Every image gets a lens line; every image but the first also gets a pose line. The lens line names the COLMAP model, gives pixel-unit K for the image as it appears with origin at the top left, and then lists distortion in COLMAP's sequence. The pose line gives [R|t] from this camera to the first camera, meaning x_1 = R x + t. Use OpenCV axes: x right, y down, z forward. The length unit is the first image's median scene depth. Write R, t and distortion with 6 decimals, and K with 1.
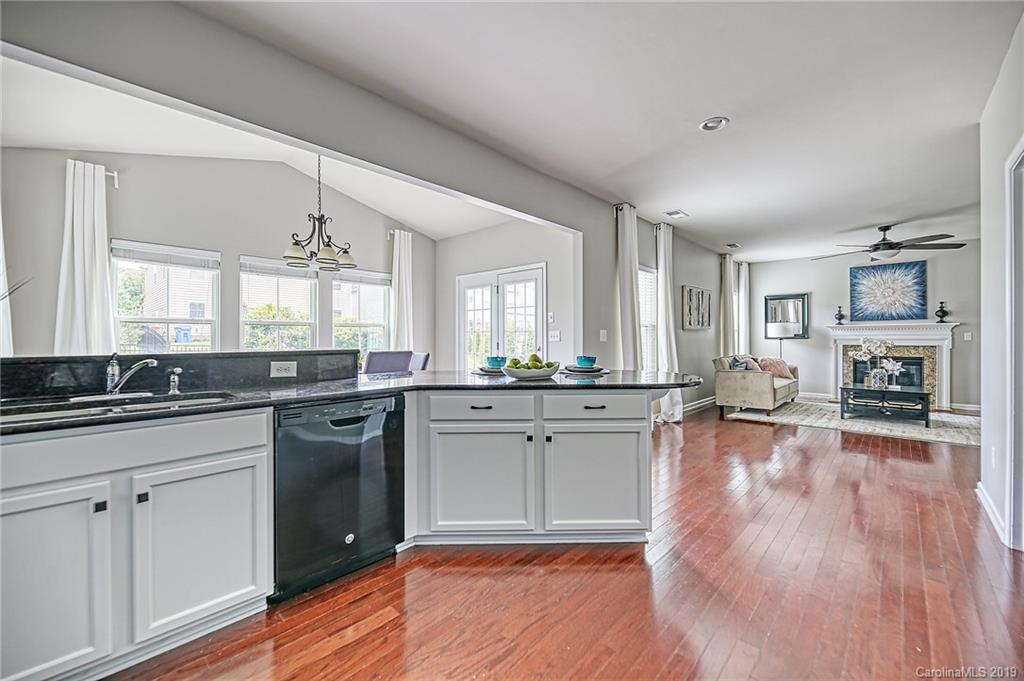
lens RADIAL K [[411.0, 0, 510.2], [0, 411.0, 338.5], [0, 0, 1]] dist [0.003590, -0.004524]
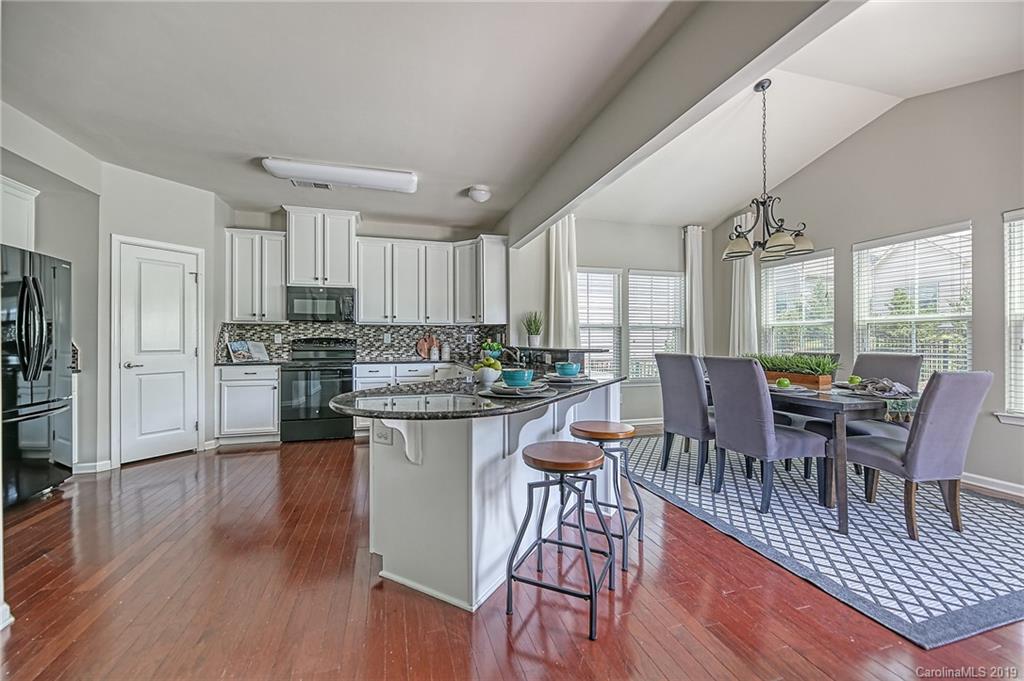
lens RADIAL K [[411.0, 0, 510.2], [0, 411.0, 338.5], [0, 0, 1]] dist [0.003590, -0.004524]
pose [[-0.505888, -0.001984, -0.862597, 0.313895], [0.000498, 0.999997, -0.002592, -0.001560], [0.862599, -0.001740, -0.505885, 0.554428]]
